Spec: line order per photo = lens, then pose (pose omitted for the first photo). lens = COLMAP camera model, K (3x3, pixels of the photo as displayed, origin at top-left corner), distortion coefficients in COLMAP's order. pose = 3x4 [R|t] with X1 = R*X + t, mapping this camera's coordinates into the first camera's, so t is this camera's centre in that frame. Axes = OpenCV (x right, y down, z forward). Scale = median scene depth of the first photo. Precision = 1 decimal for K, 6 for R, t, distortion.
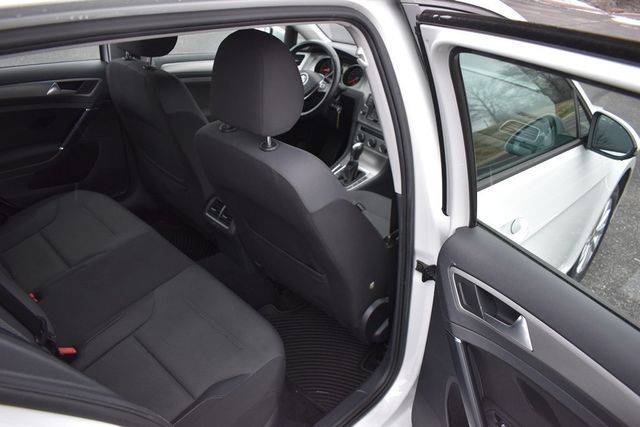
lens RADIAL K [[495.5, 0, 321.3], [0, 495.5, 212.2], [0, 0, 1]] dist [-0.094939, 0.009756]
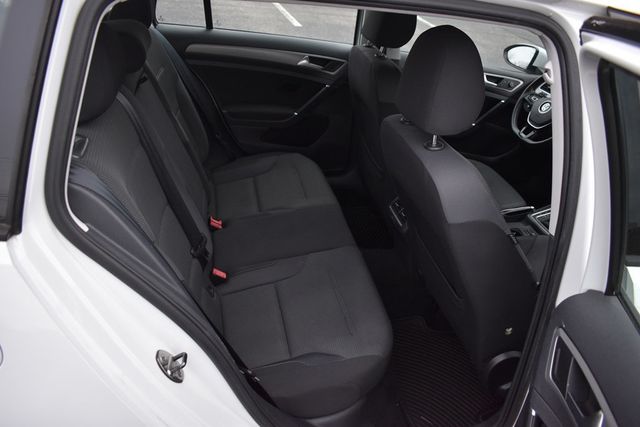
lens RADIAL K [[495.5, 0, 320.6], [0, 495.5, 215.0], [0, 0, 1]] dist [-0.094939, 0.009756]
pose [[0.827814, 0.311294, -0.466712, 0.177037], [-0.323408, 0.944578, 0.056394, 0.010633], [0.458401, 0.104254, 0.882609, 0.050272]]
